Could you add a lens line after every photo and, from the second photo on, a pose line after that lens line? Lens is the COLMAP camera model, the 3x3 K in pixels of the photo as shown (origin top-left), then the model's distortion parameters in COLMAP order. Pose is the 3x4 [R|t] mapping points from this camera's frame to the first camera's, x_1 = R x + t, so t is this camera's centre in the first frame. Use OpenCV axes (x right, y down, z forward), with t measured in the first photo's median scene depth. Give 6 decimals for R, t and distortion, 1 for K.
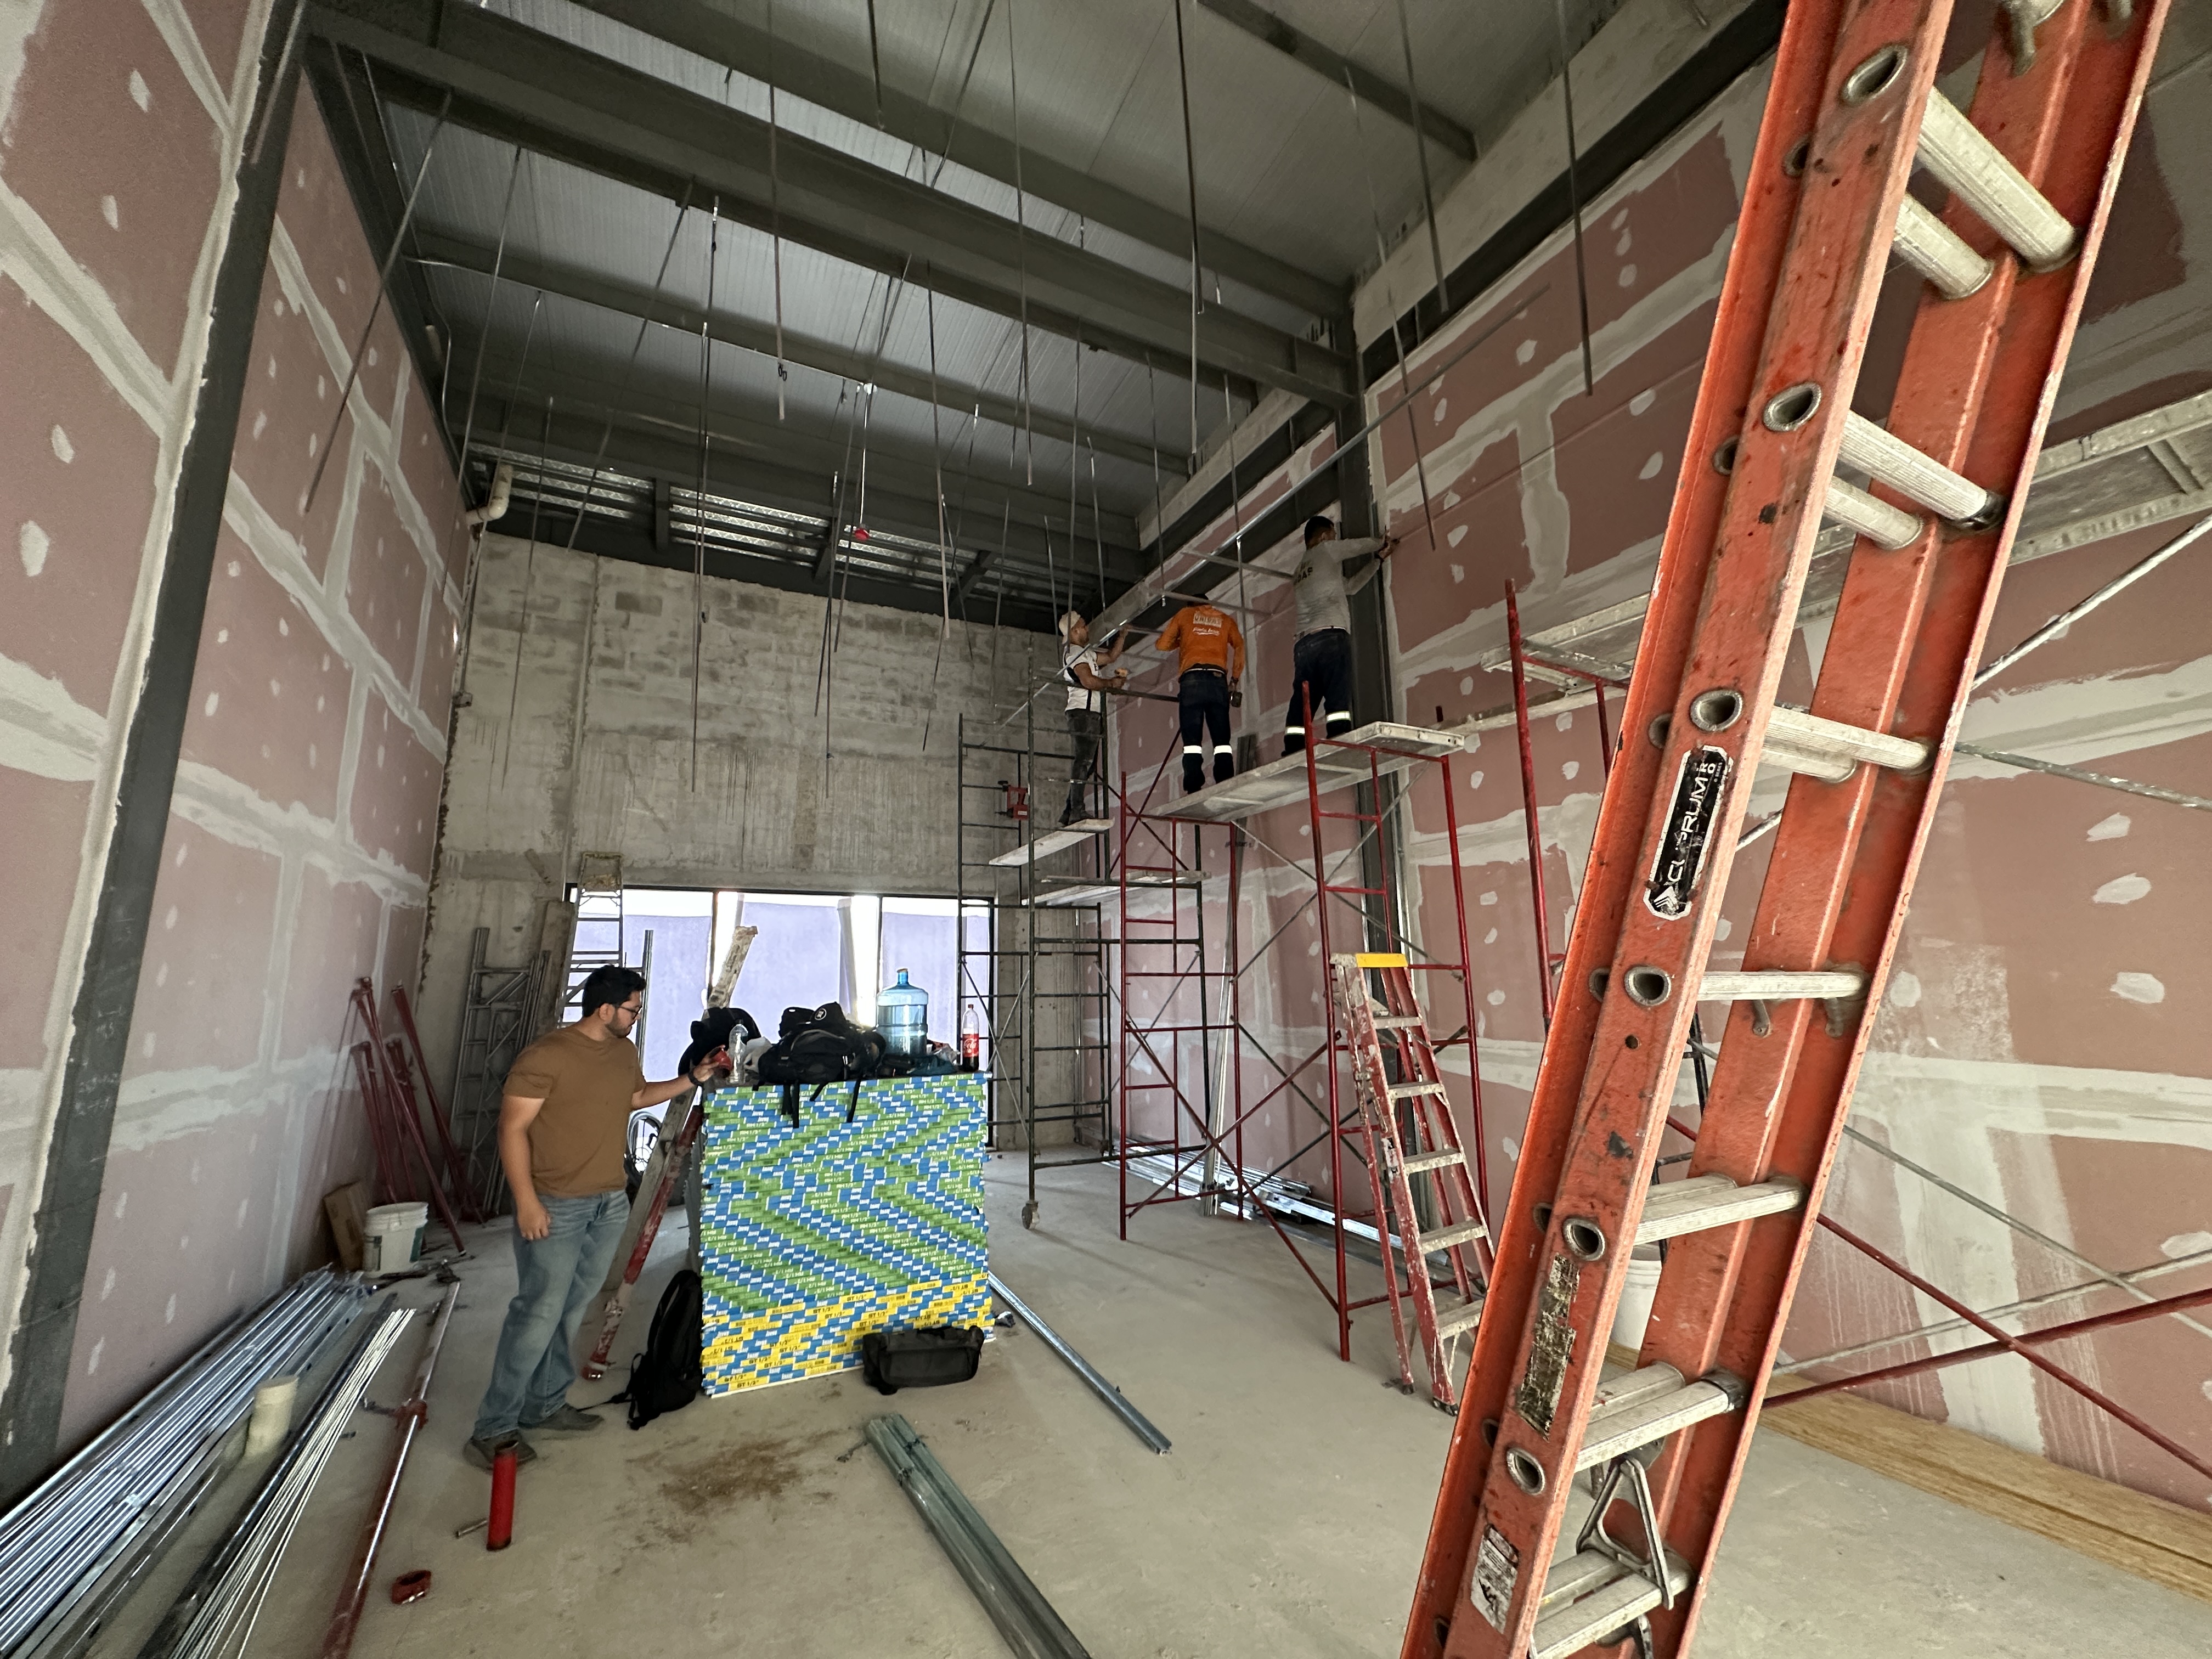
lens RADIAL K [[883.3, 0, 1106.0], [0, 883.3, 829.5], [0, 0, 1]] dist [-0.003752, 0.001209]
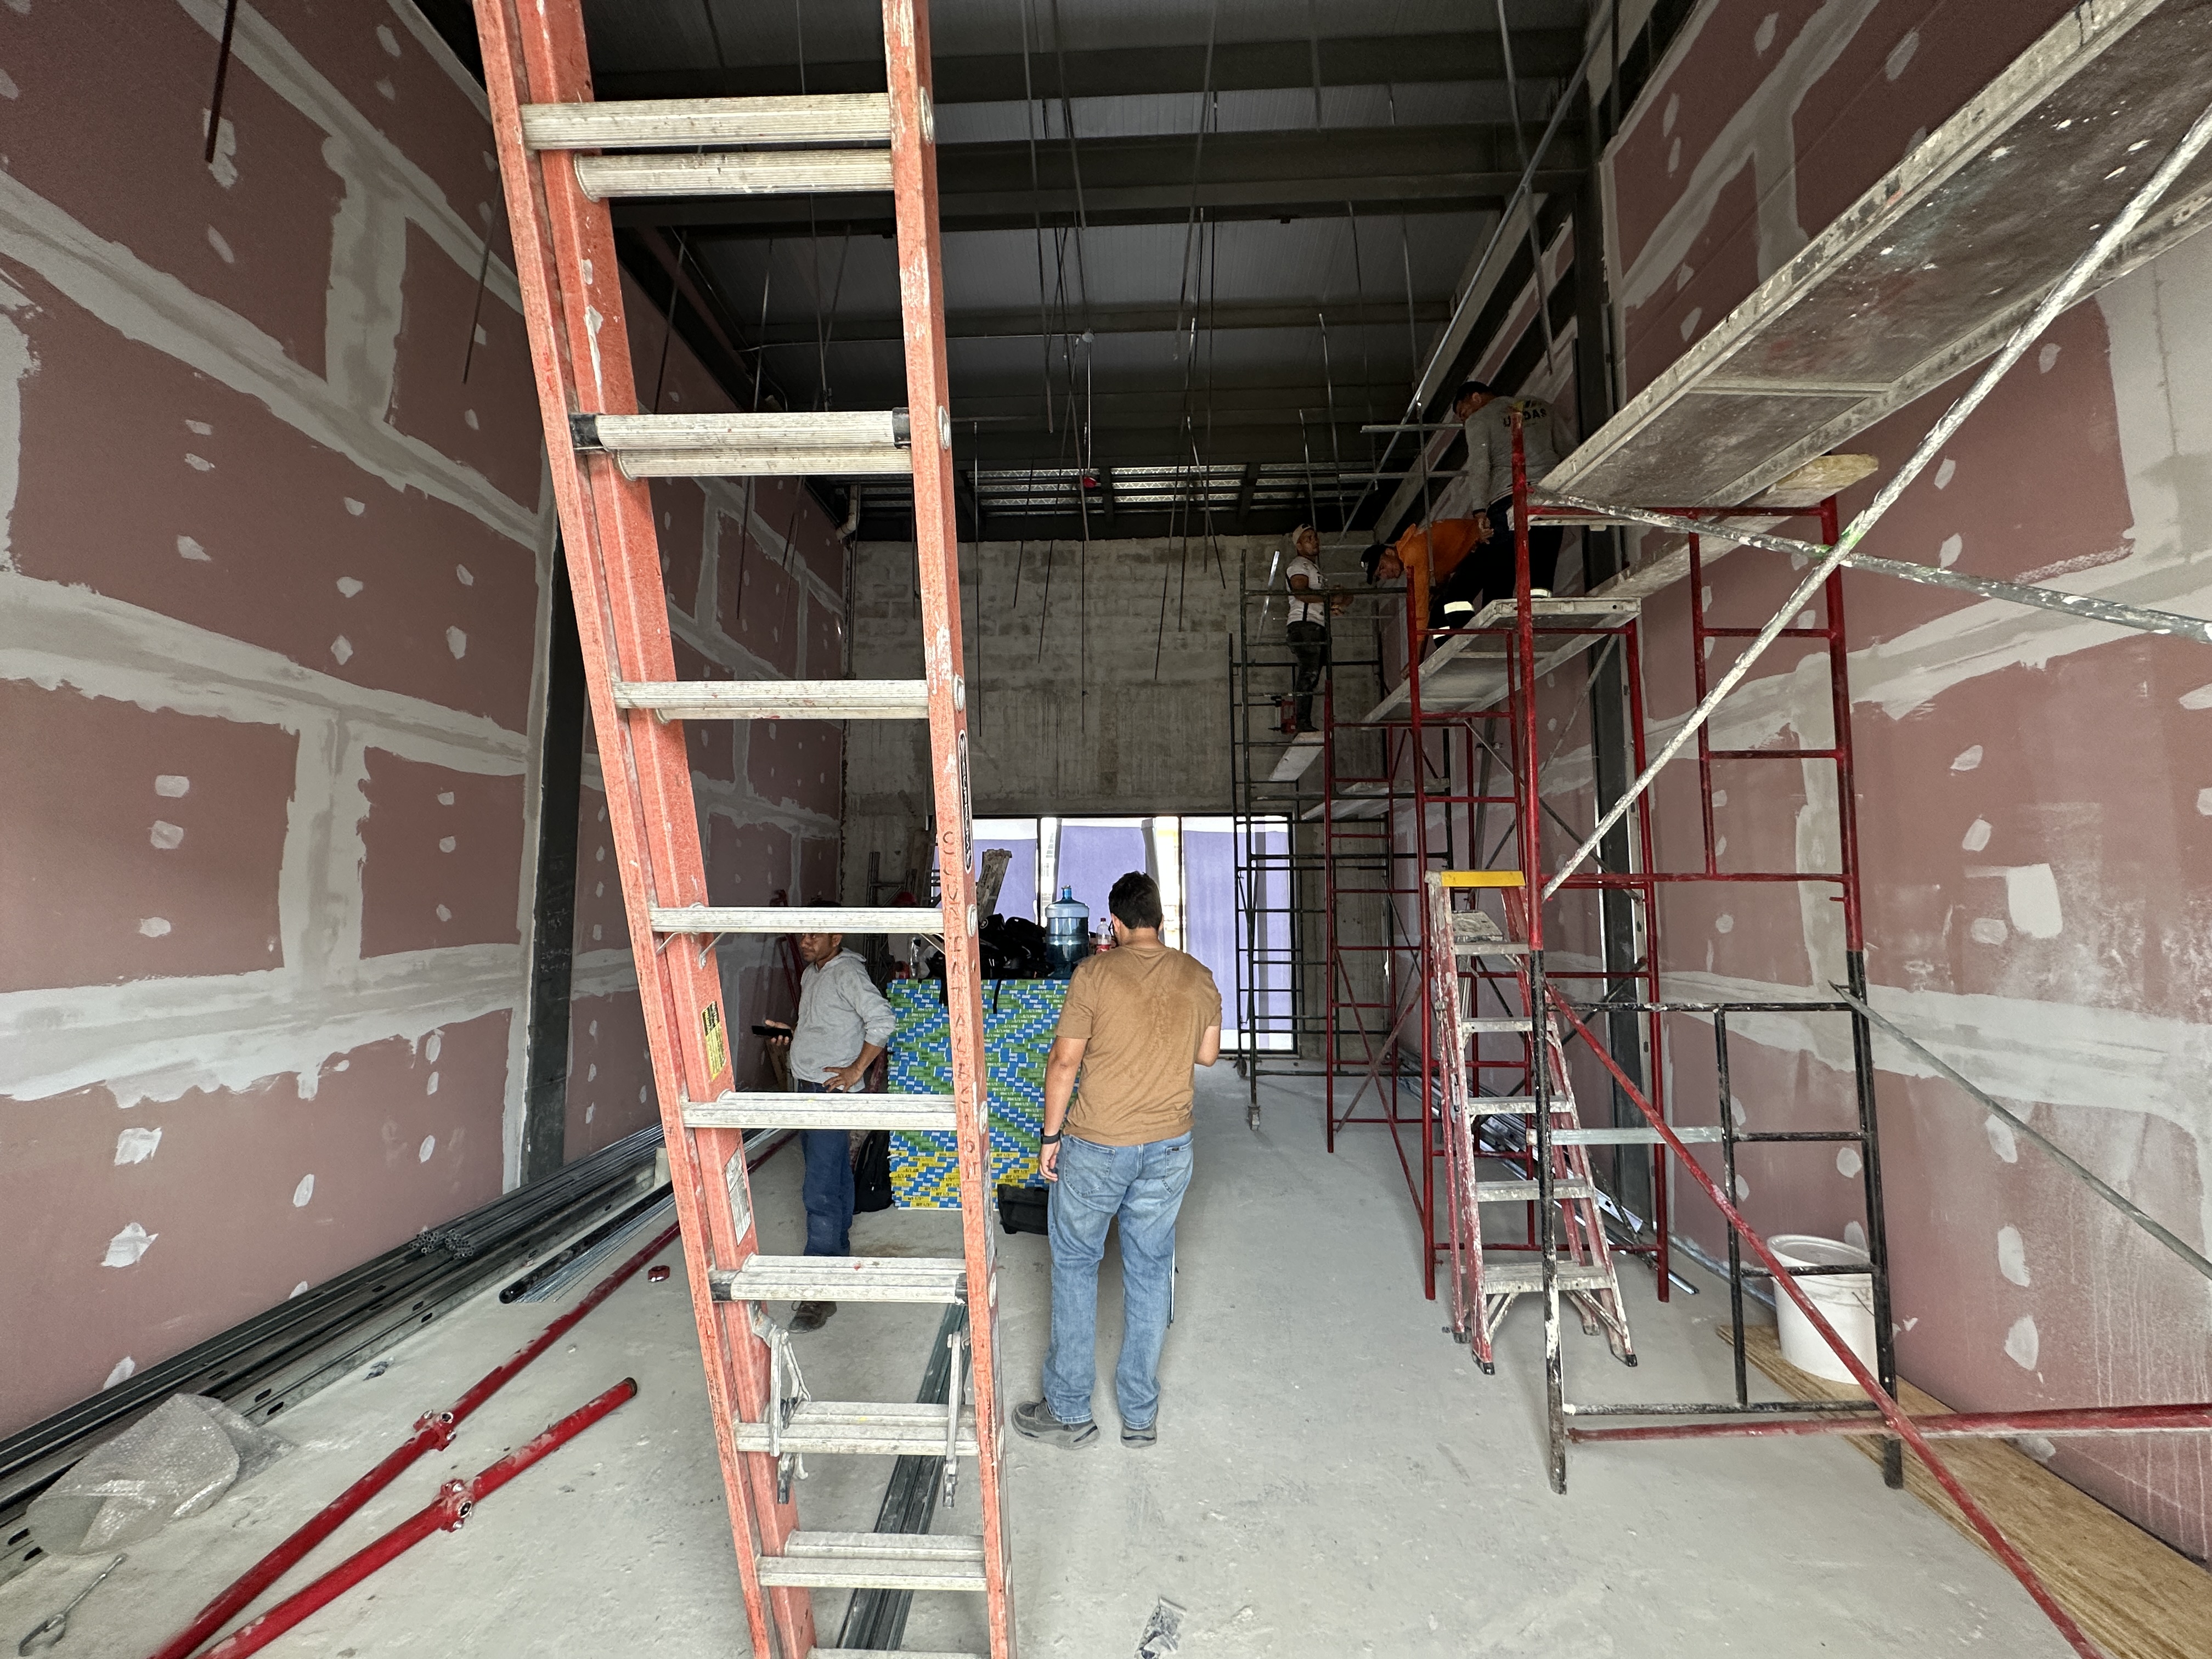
lens RADIAL K [[884.9, 0, 1102.0], [0, 884.9, 831.0], [0, 0, 1]] dist [-0.002330, 0.000336]
pose [[0.867833, -0.027259, -0.496108, 0.314630], [0.077027, 0.993803, 0.080137, 0.000914], [0.490849, -0.107759, 0.864555, 0.044729]]
